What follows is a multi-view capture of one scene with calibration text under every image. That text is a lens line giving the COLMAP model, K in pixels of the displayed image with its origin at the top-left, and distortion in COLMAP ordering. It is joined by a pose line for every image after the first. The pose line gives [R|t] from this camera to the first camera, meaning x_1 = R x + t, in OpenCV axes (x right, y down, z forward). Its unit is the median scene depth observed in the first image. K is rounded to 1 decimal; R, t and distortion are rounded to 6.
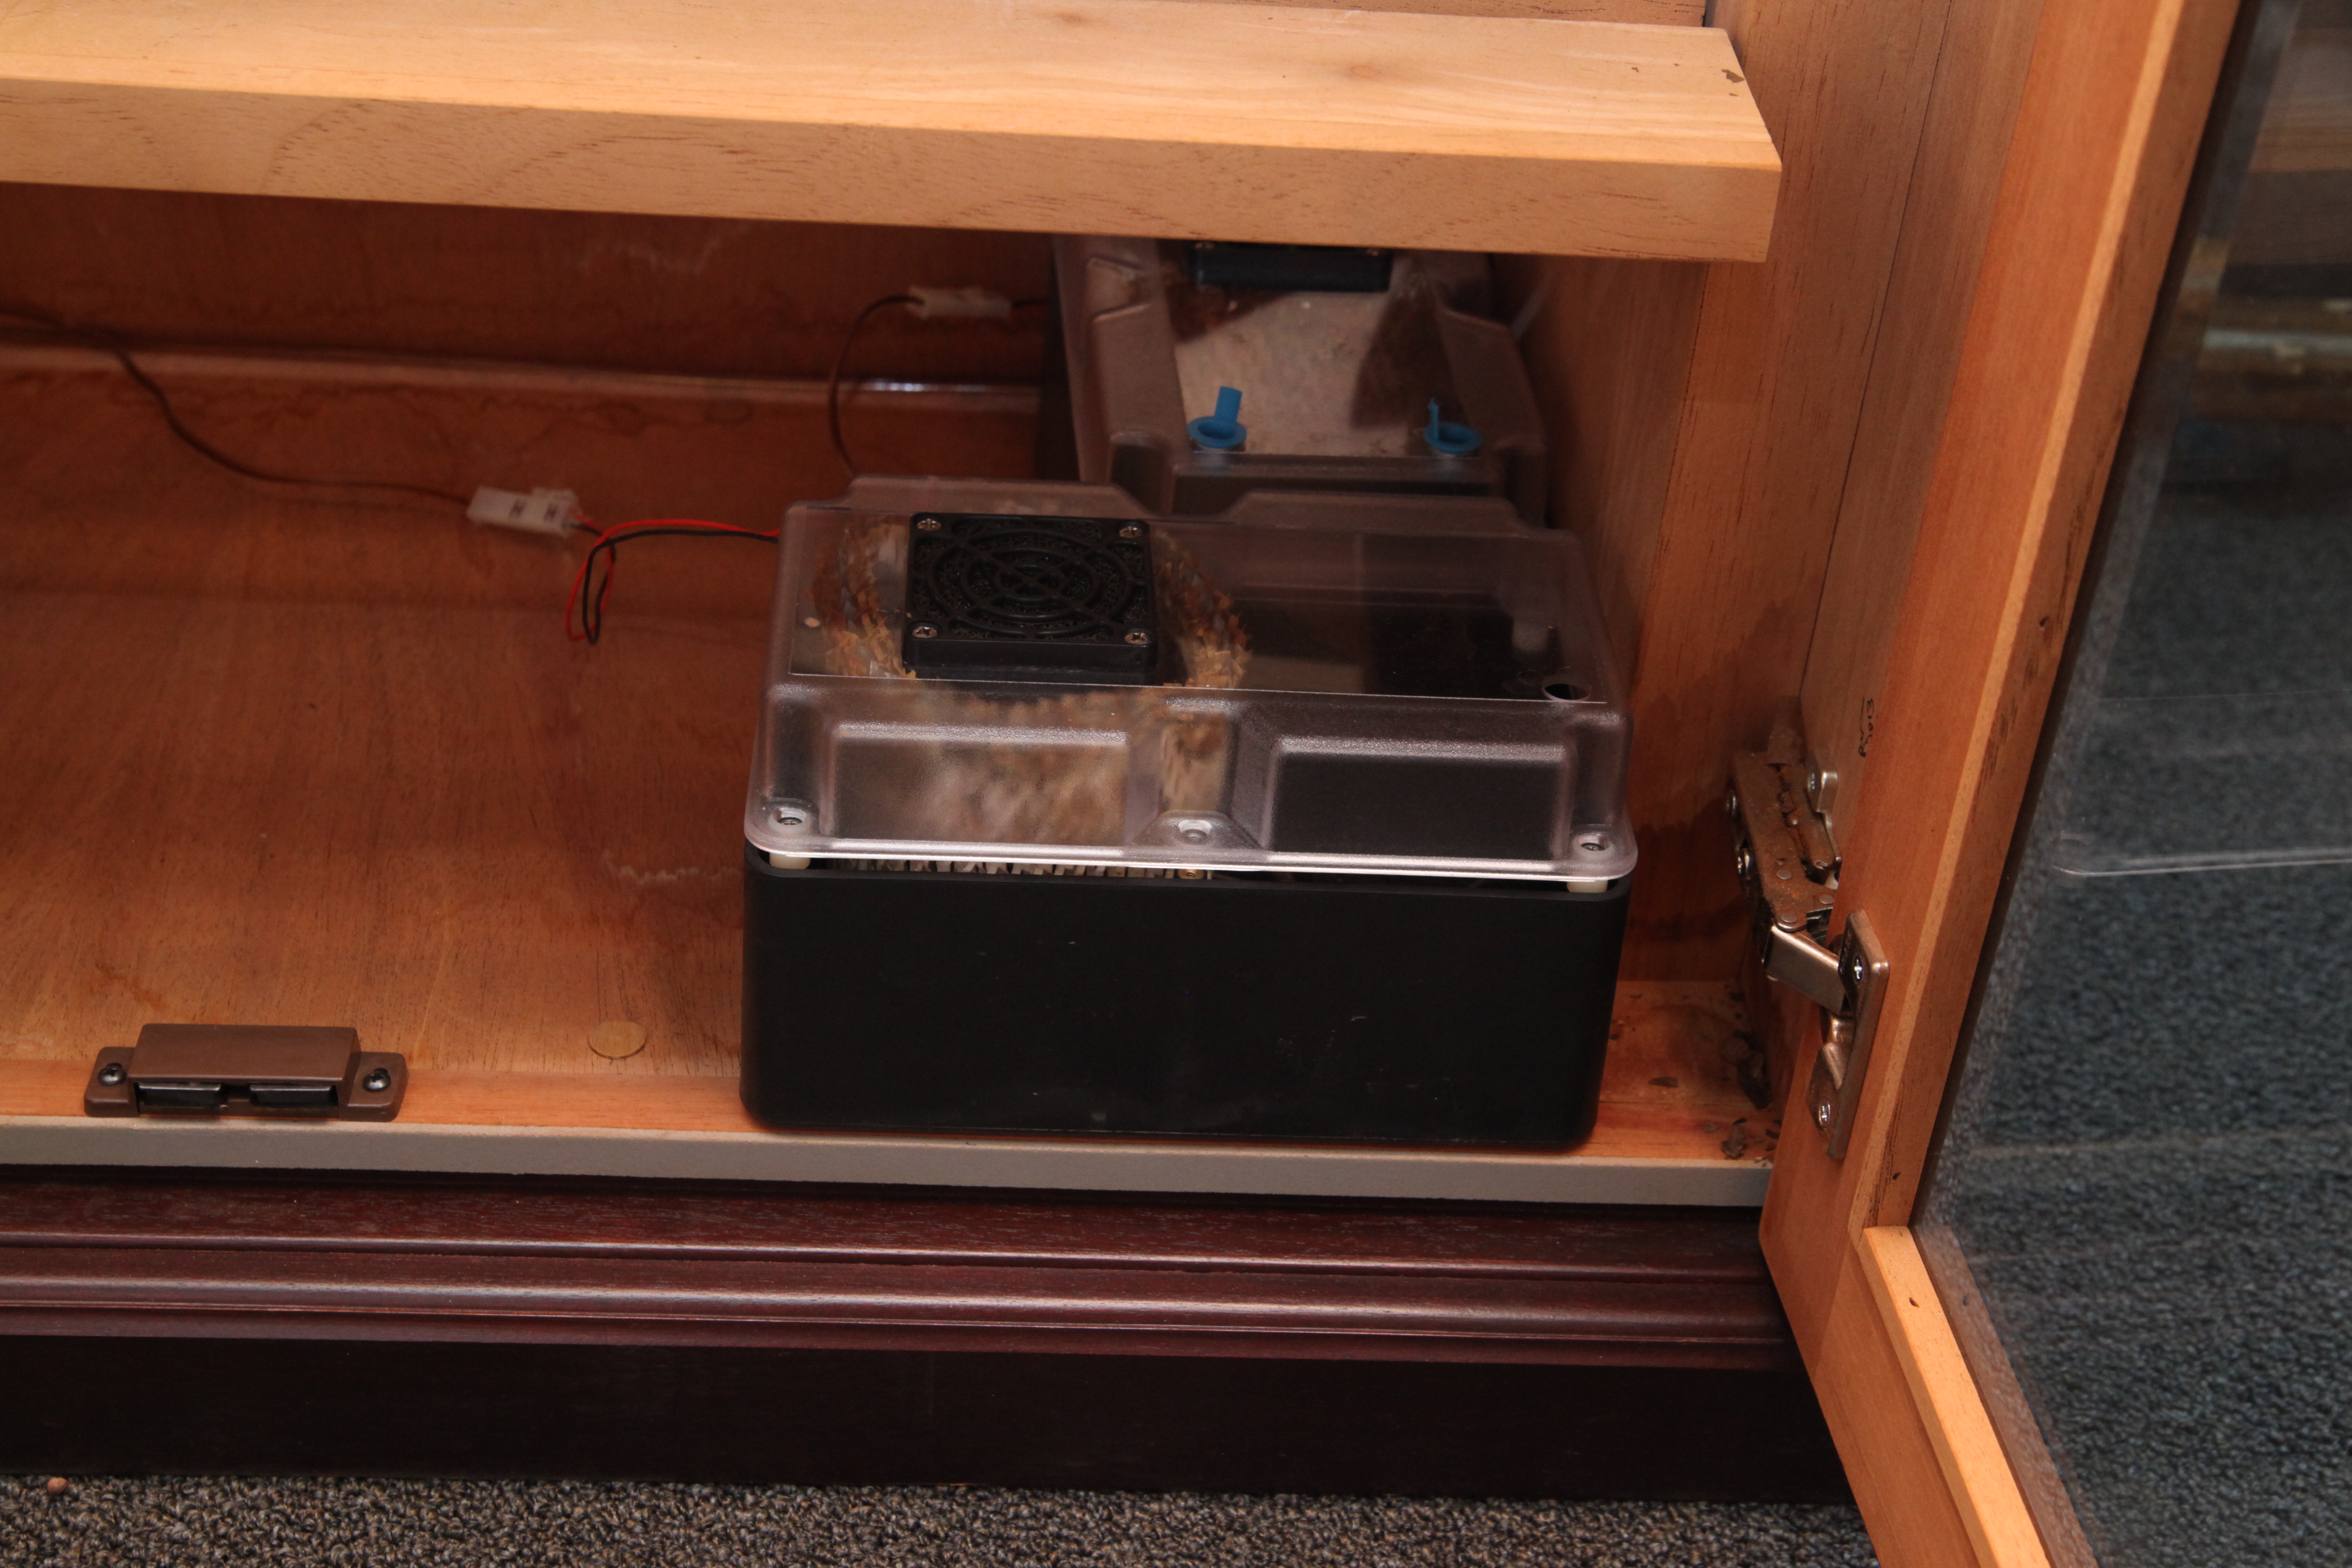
lens RADIAL K [[3255.2, 0, 1174.0], [0, 3255.2, 784.2], [0, 0, 1]] dist [-0.139597, 0.000000]
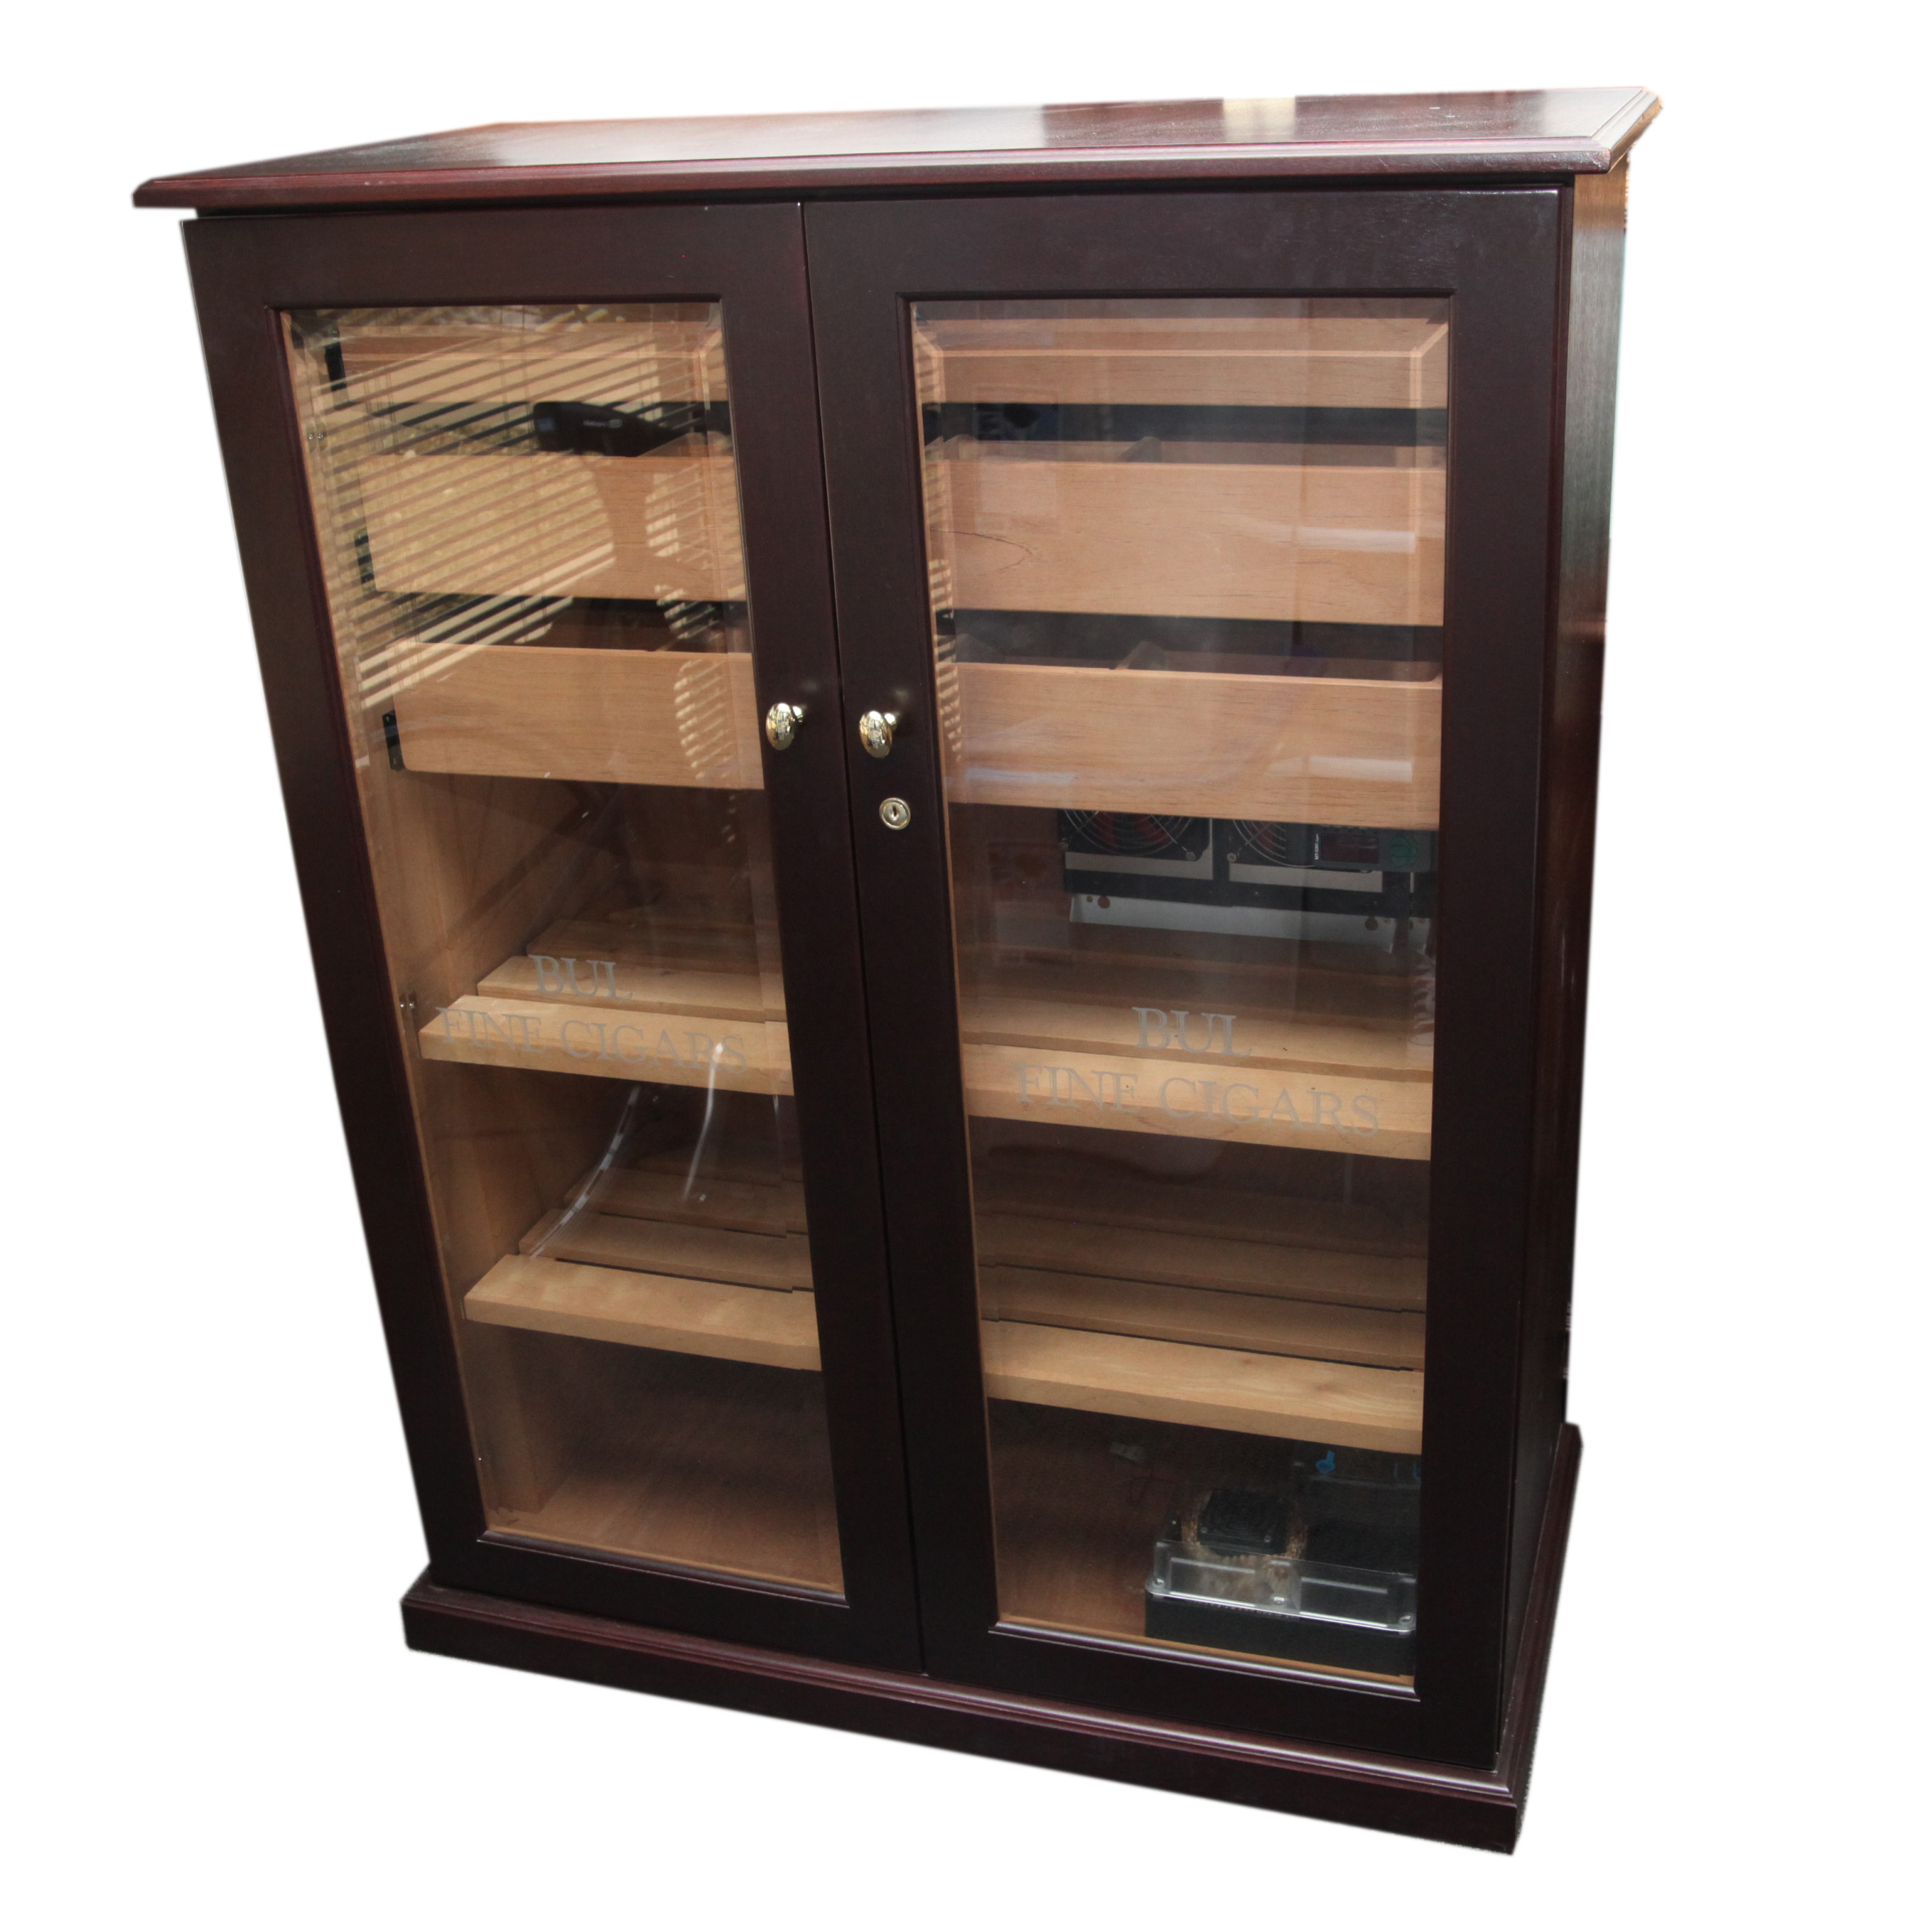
lens RADIAL K [[2319.7, 0, 967.1], [0, 2319.7, 966.3], [0, 0, 1]] dist [-0.002316, 0.000000]
pose [[0.922964, 0.023111, -0.384192, 0.613685], [-0.091468, 0.982769, -0.160620, -0.215725], [0.373860, 0.183388, 0.909174, -1.405245]]
